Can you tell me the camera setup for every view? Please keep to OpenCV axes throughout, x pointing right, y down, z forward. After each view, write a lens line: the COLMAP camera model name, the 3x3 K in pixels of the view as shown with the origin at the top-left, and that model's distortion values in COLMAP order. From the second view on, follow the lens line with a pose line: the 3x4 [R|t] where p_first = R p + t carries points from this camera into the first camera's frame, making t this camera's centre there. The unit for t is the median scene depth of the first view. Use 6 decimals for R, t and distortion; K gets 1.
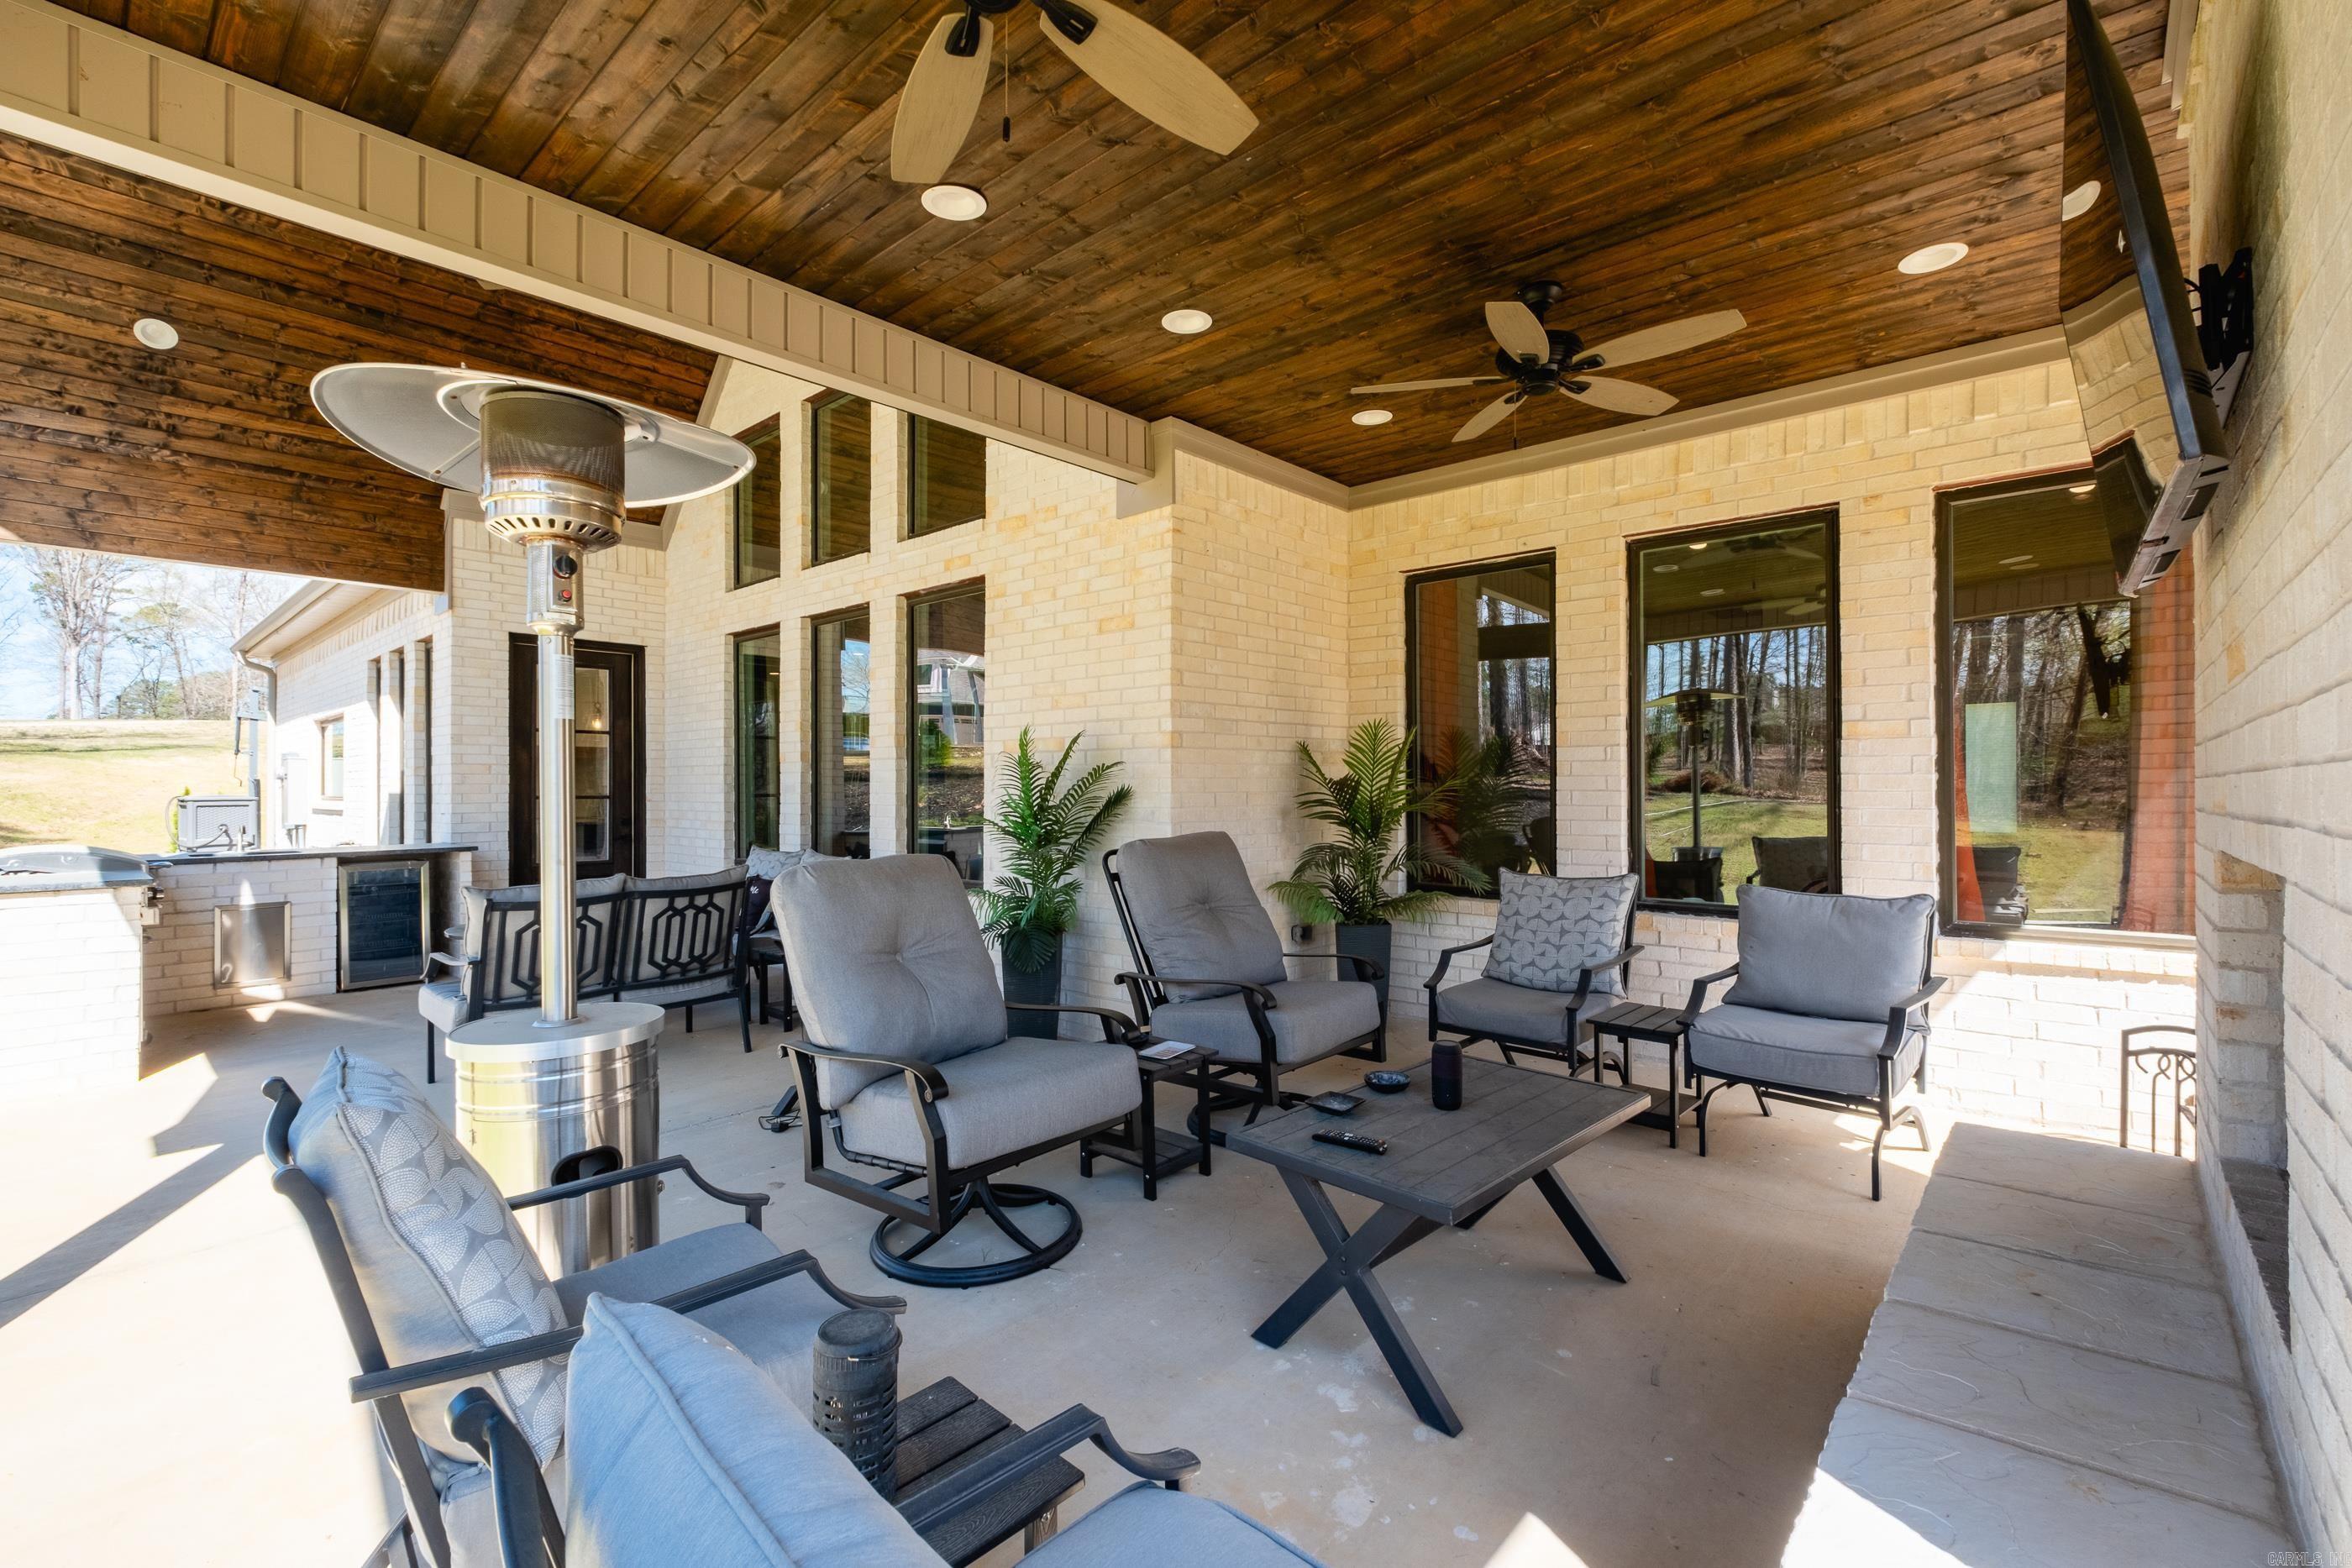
lens RADIAL K [[1023.9, 0, 1183.5], [0, 1023.9, 779.1], [0, 0, 1]] dist [0.016697, 0.000306]
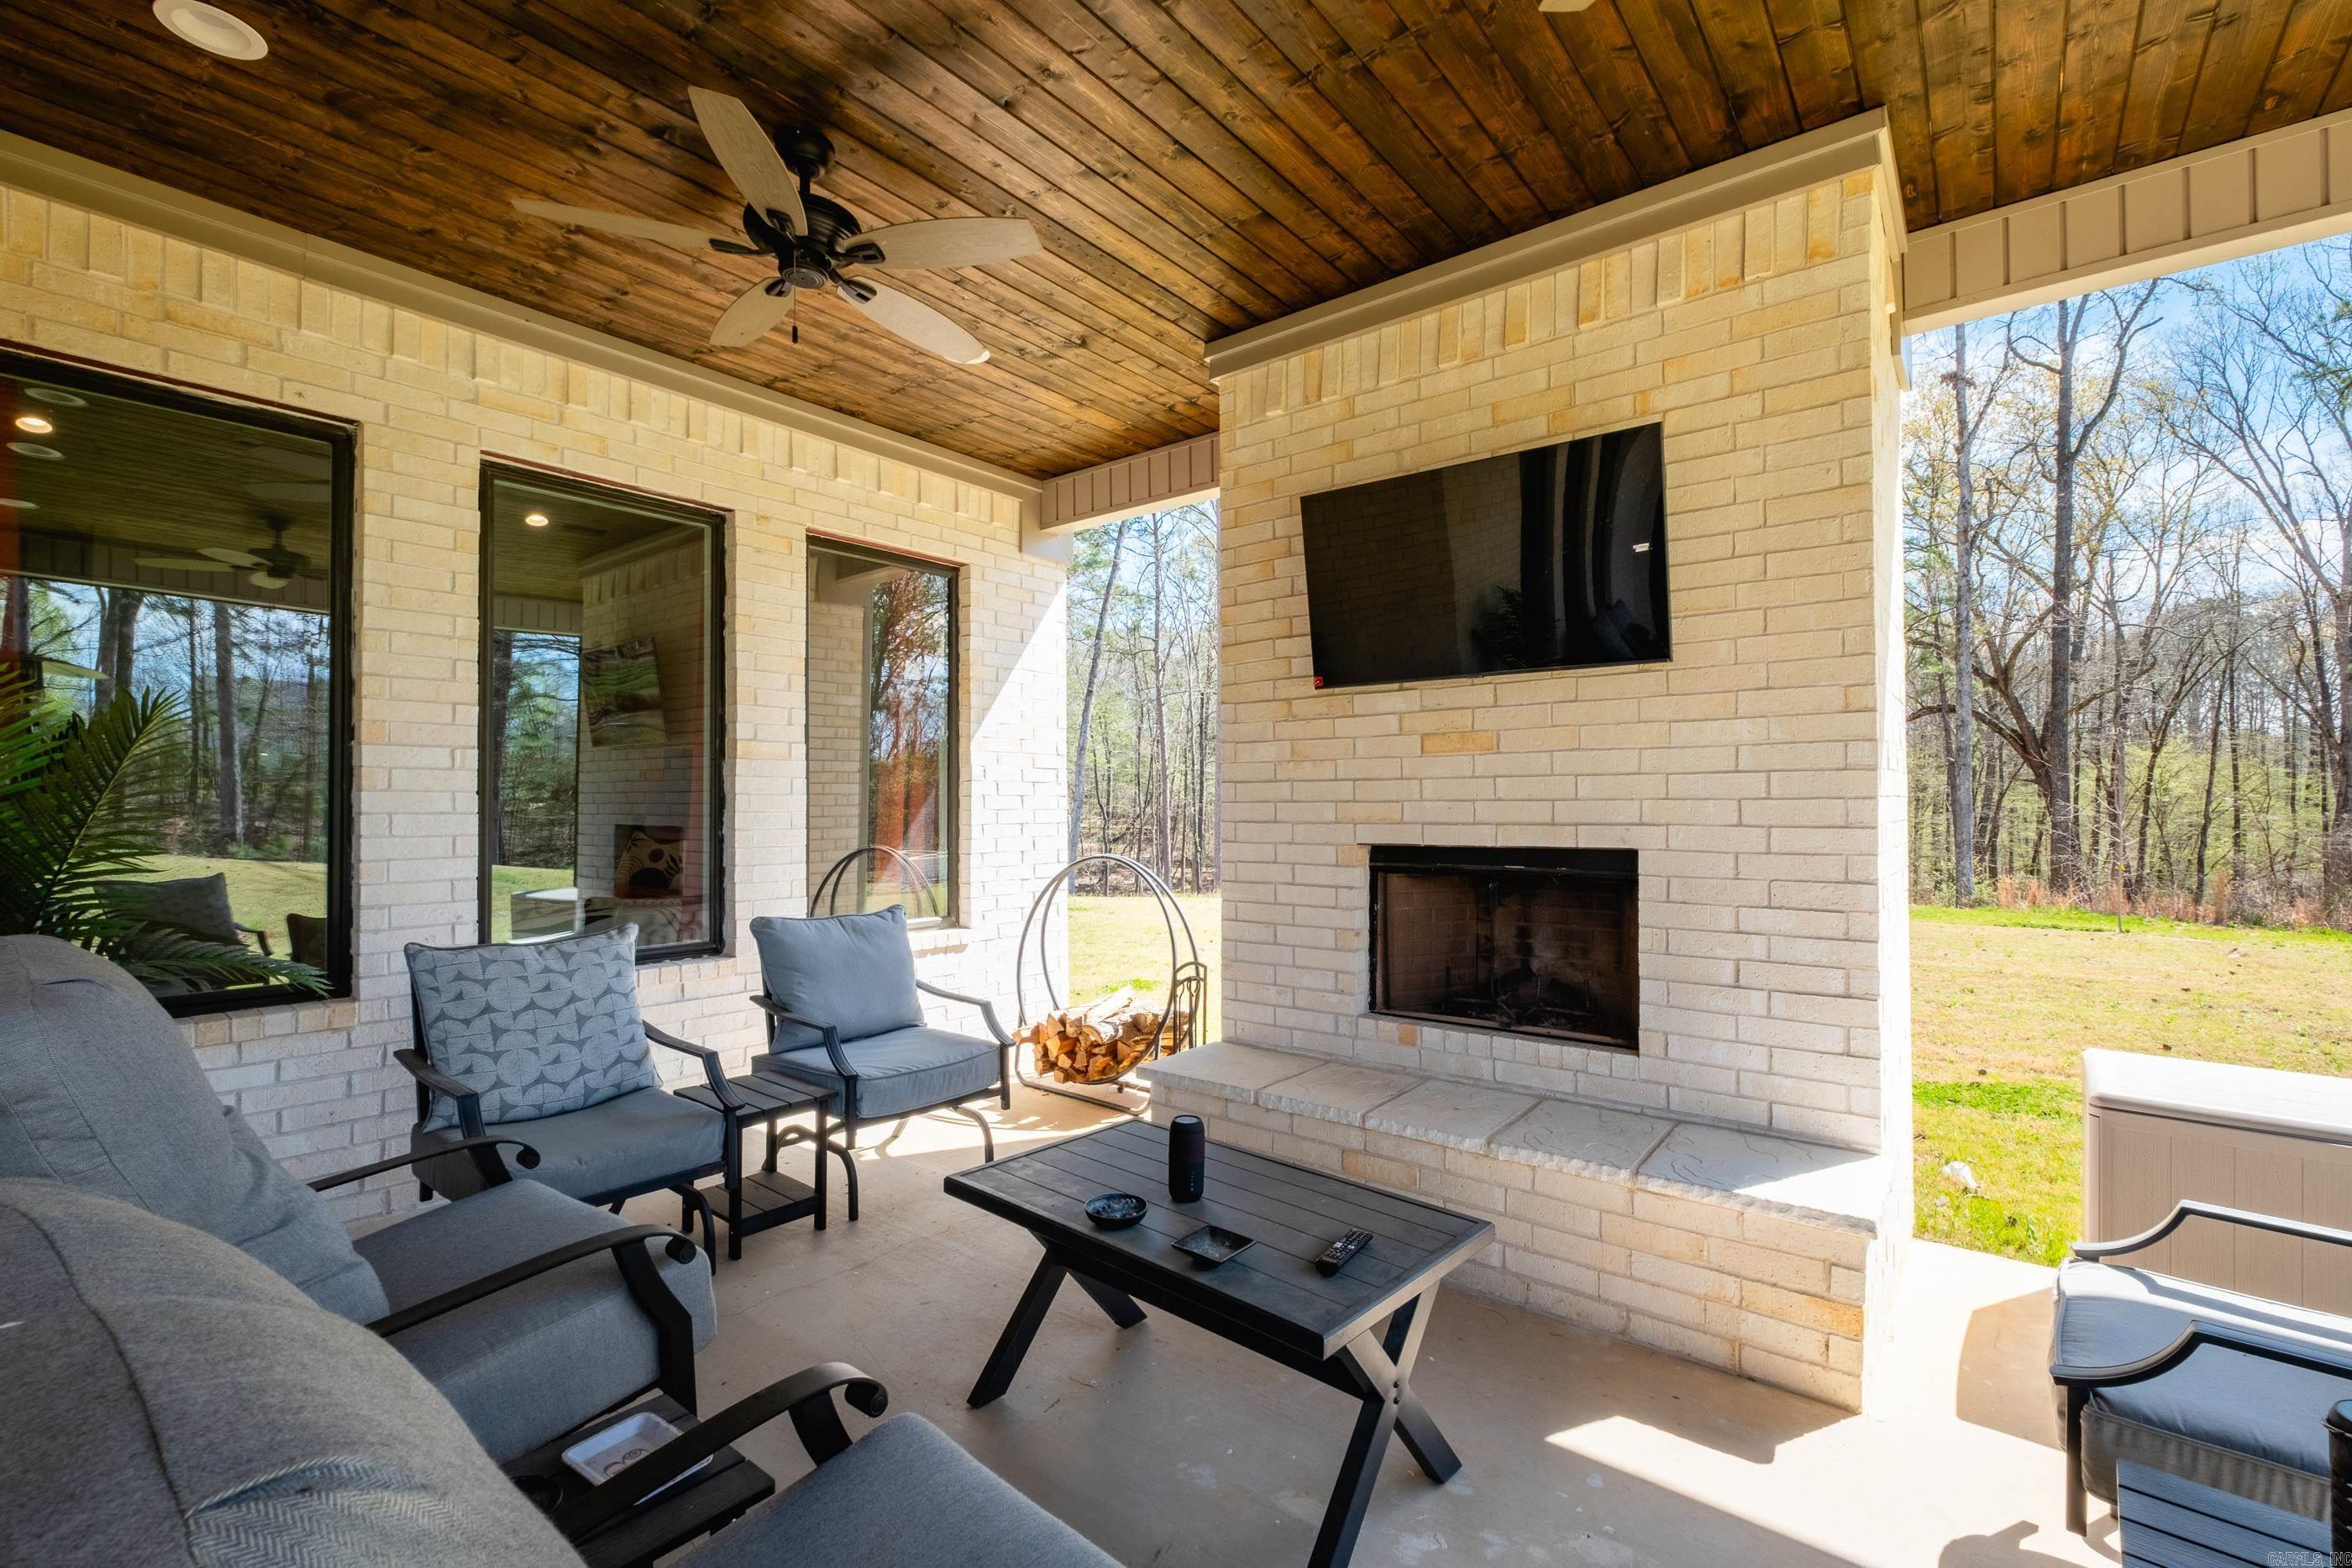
lens RADIAL K [[1023.9, 0, 1193.2], [0, 1023.9, 797.5], [0, 0, 1]] dist [0.016697, 0.000306]
pose [[-0.069298, 0.016032, 0.997467, -0.320738], [0.007765, 0.999849, -0.015531, 0.014998], [-0.997566, 0.006669, -0.069412, 0.607632]]
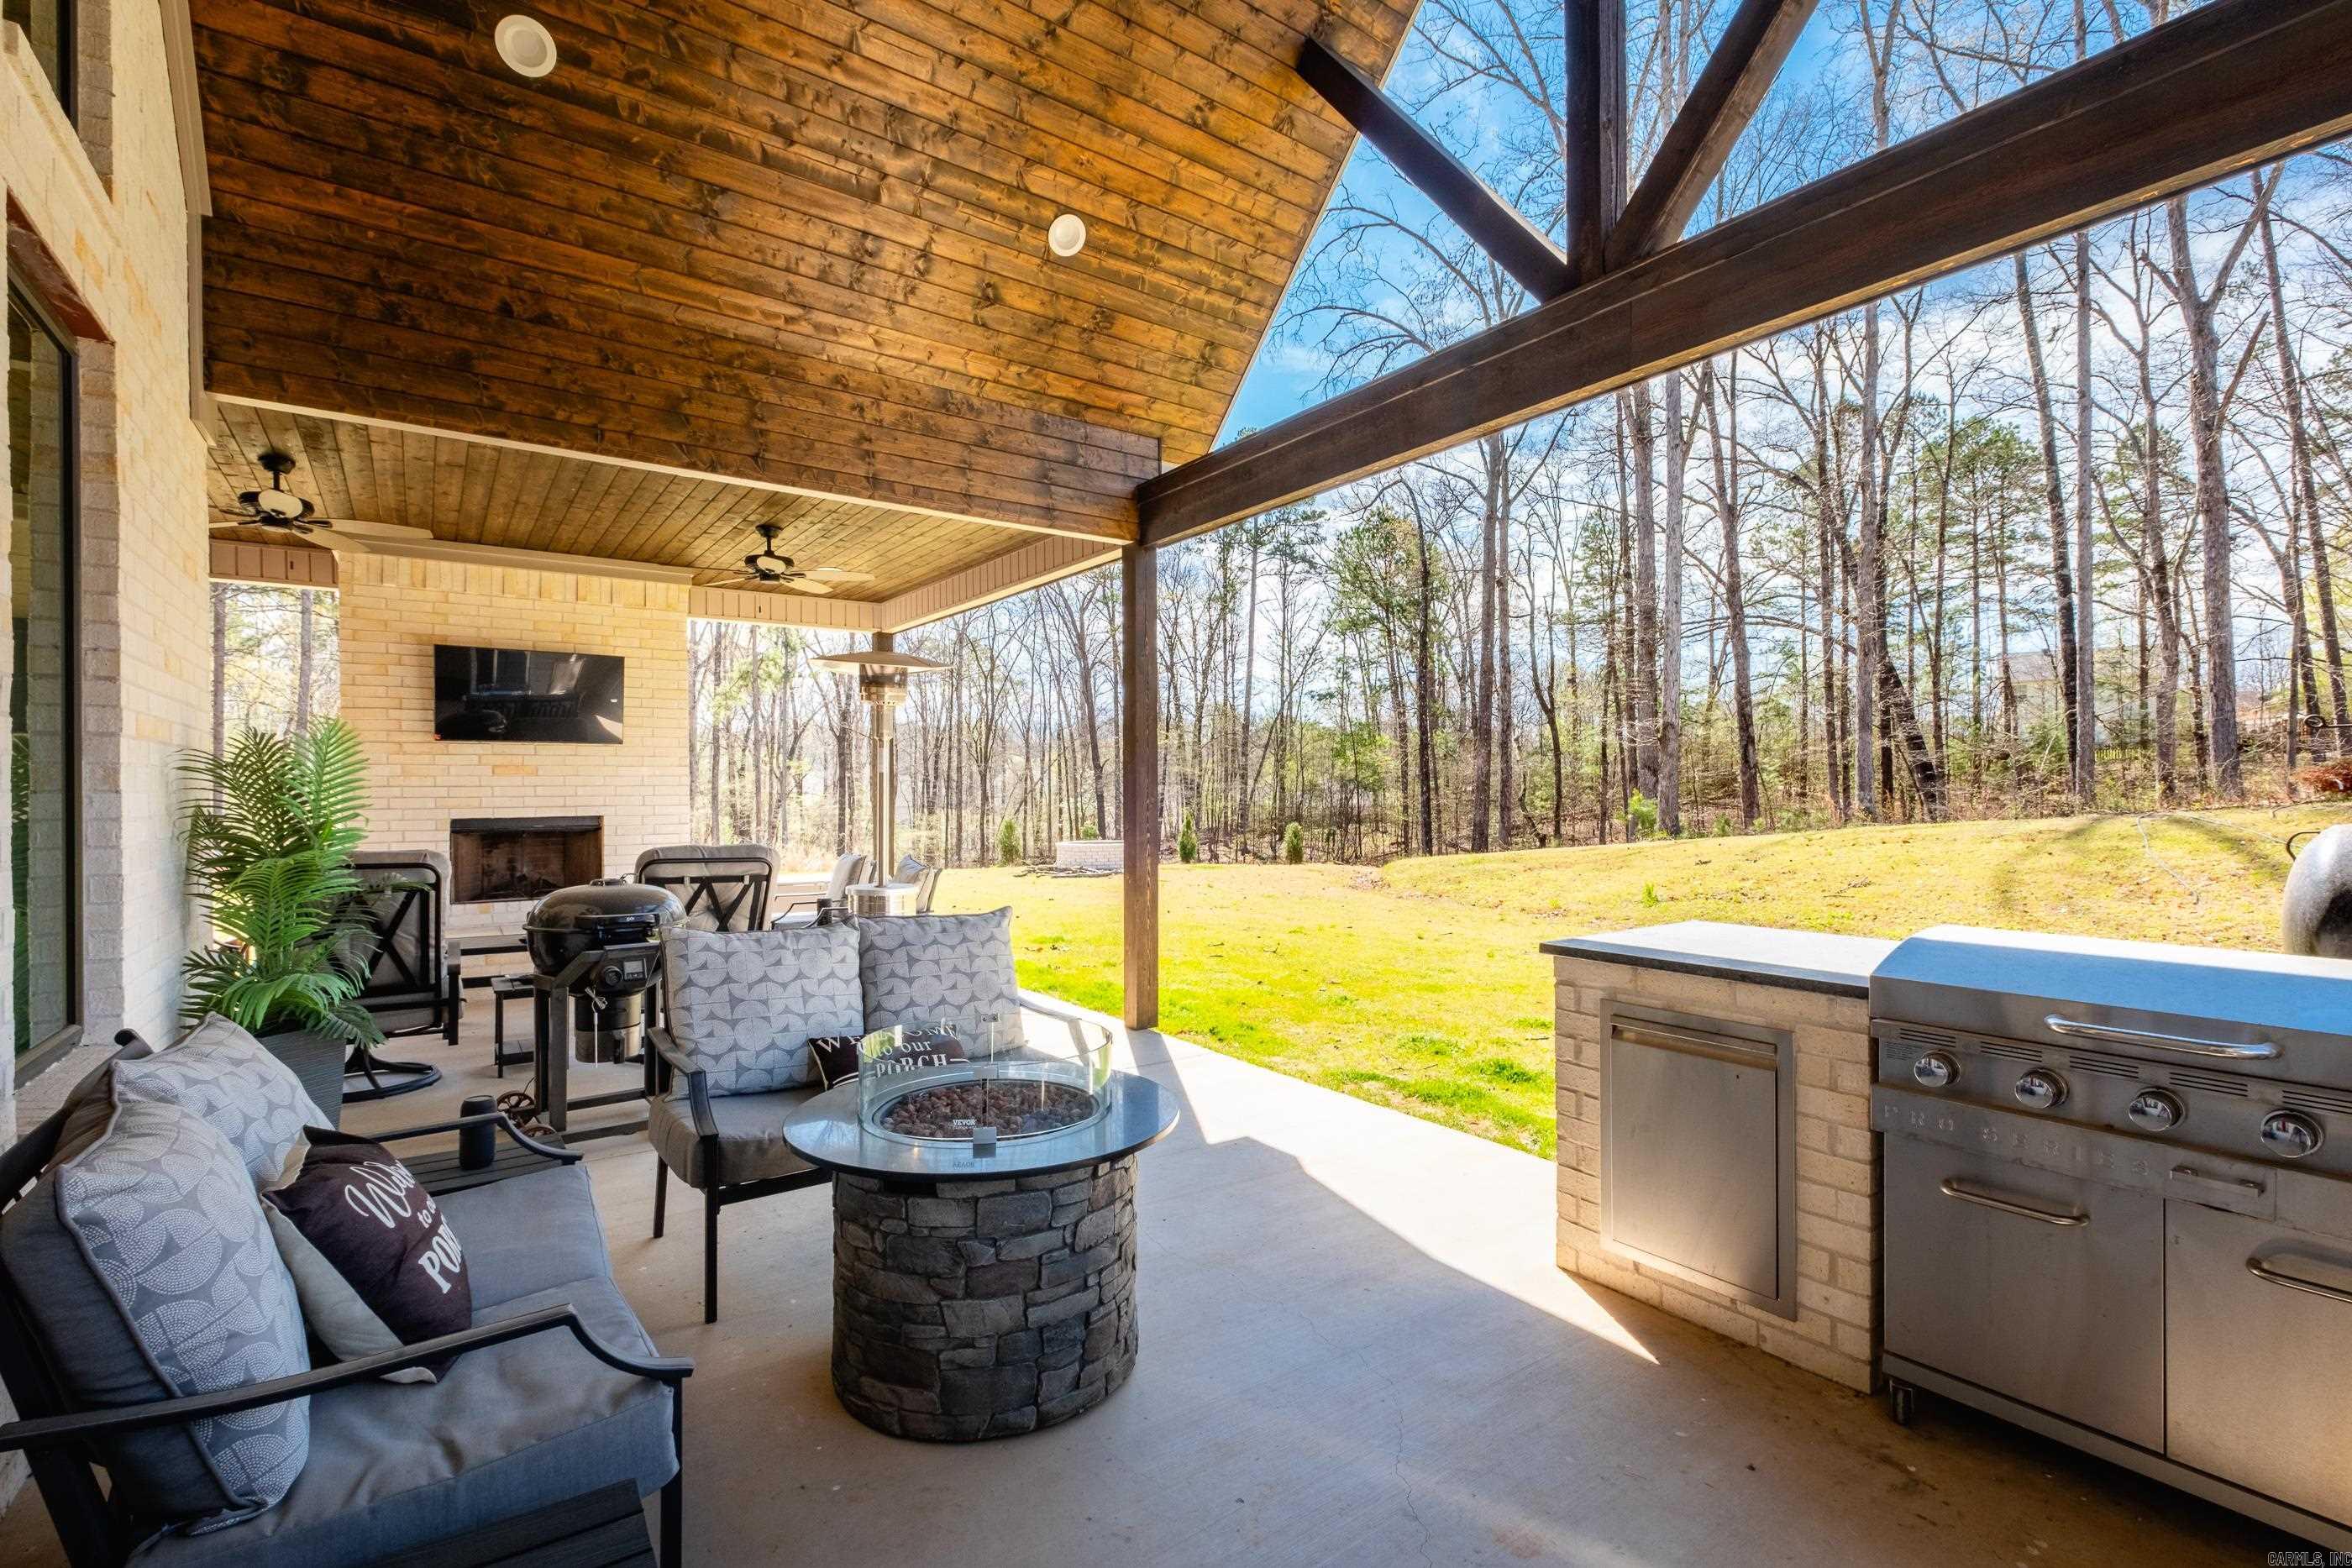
lens RADIAL K [[1023.9, 0, 1176.9], [0, 1023.9, 787.2], [0, 0, 1]] dist [0.016697, 0.000306]
pose [[-0.979249, 0.009707, 0.202429, -0.807925], [0.009566, 0.999953, -0.001674, 0.007331], [-0.202435, 0.000297, -0.979296, 1.494590]]
